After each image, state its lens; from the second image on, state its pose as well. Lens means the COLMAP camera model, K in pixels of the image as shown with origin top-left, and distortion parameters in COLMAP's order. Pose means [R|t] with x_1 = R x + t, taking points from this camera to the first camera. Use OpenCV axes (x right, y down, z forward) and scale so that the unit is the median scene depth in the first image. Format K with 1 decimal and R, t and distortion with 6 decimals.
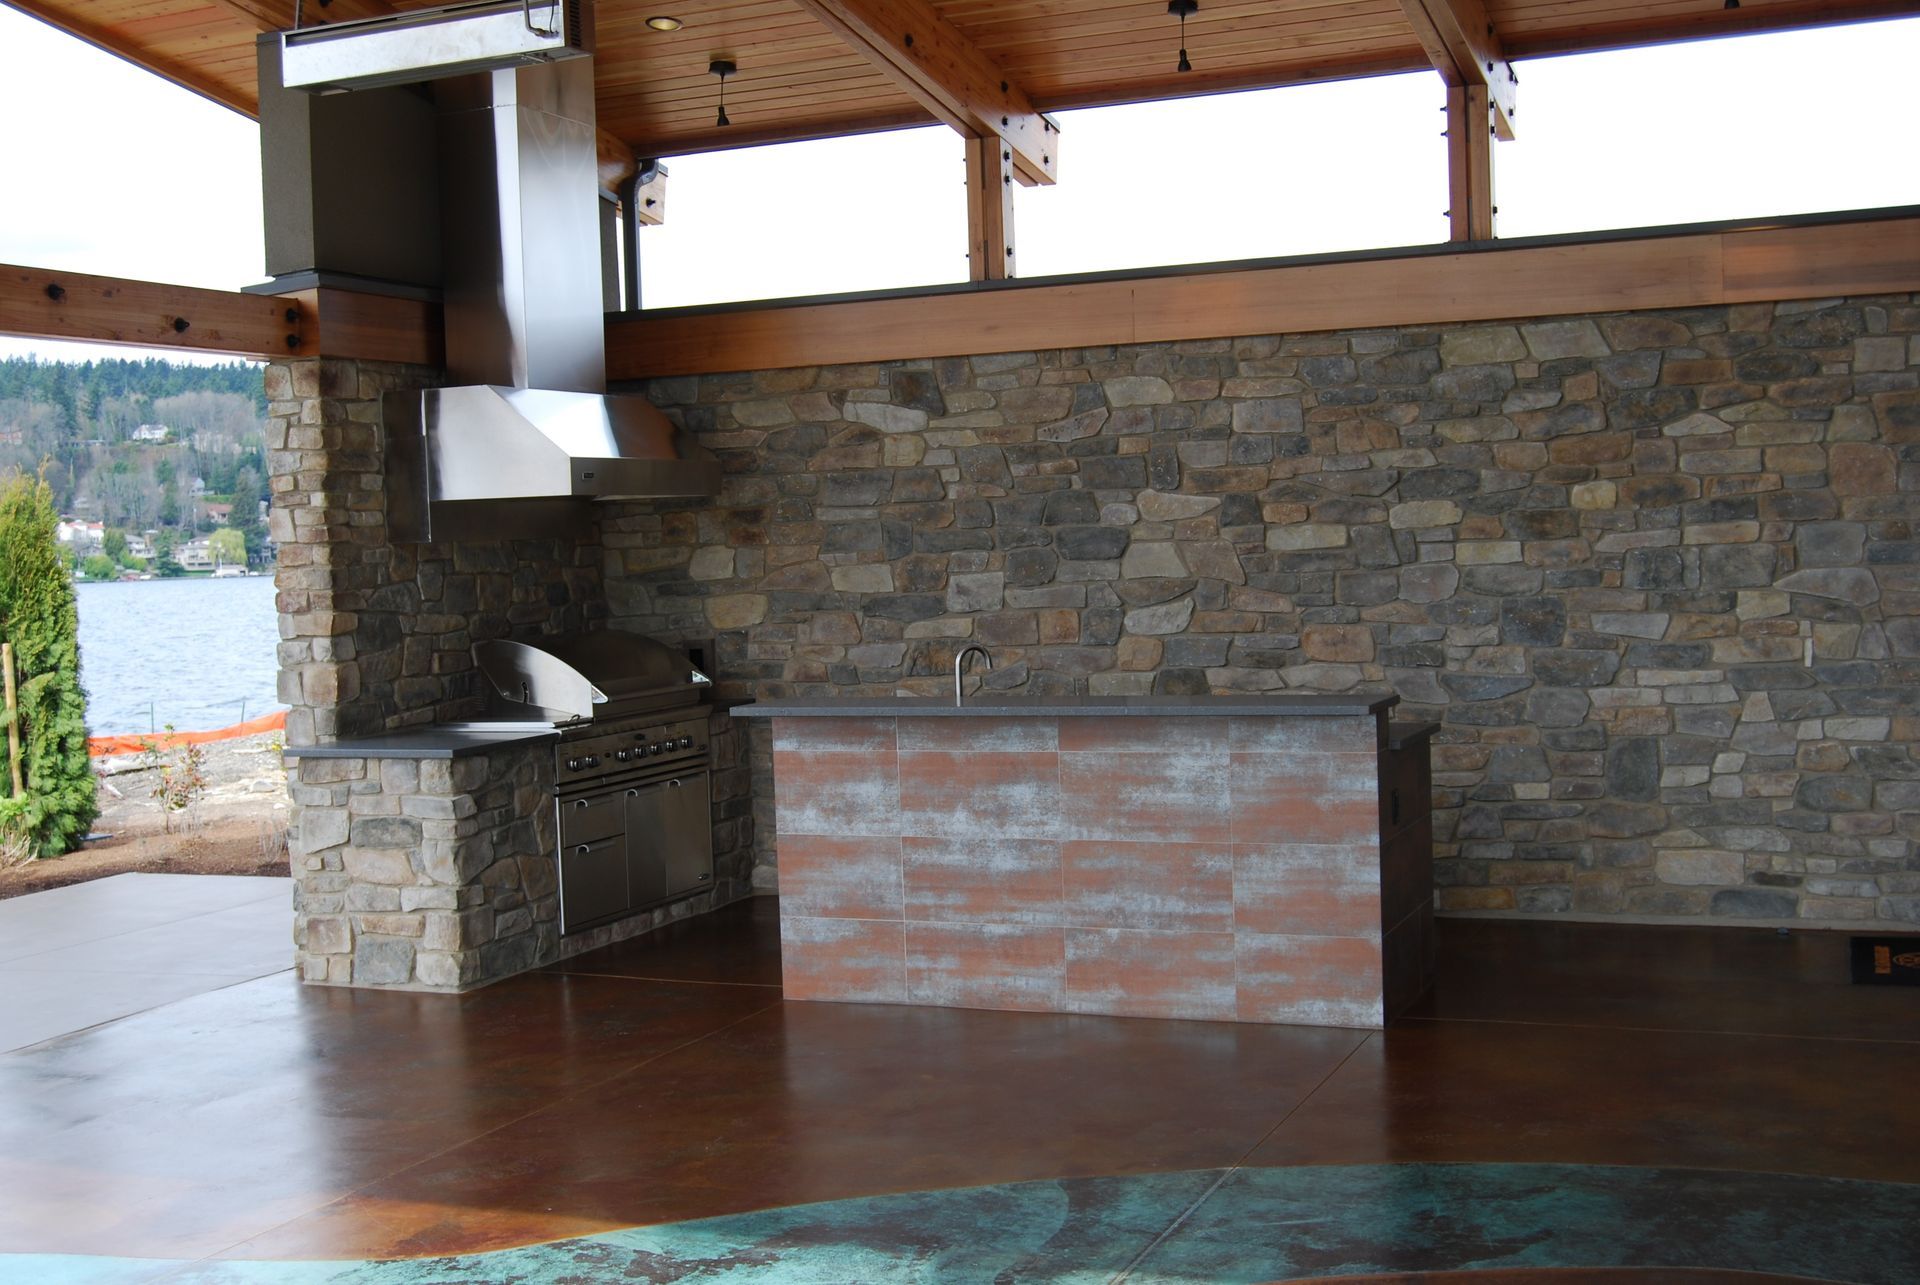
lens RADIAL K [[2242.1, 0, 985.5], [0, 2242.1, 644.7], [0, 0, 1]] dist [-0.062105, 0.027053]
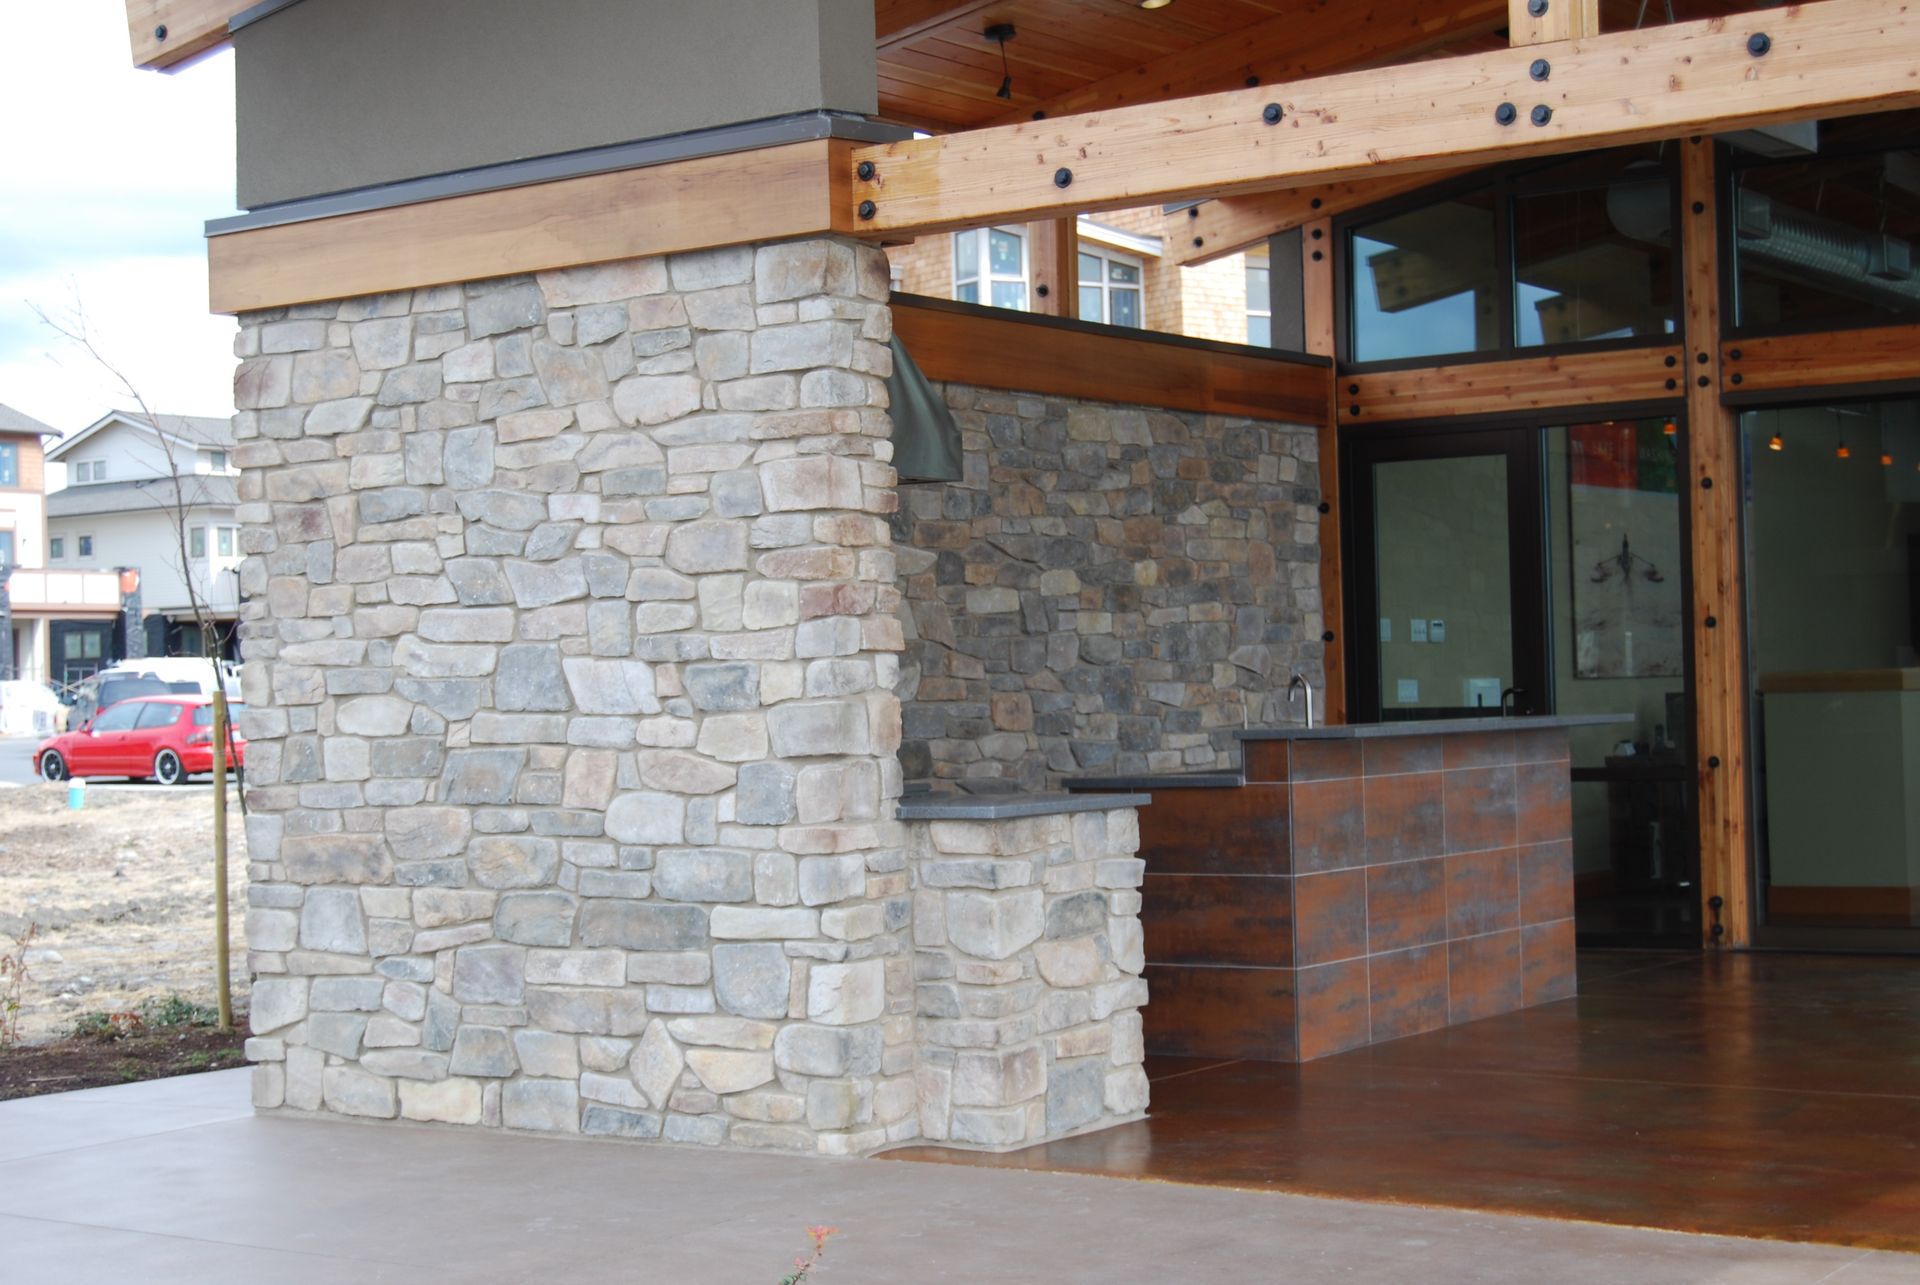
lens RADIAL K [[3047.6, 0, 959.6], [0, 3047.6, 646.3], [0, 0, 1]] dist [-0.034380, -0.008687]
pose [[0.222756, 0.044231, 0.973870, -1.199853], [0.065547, 0.996030, -0.060231, 0.052088], [-0.972668, 0.077251, 0.218972, 0.779824]]
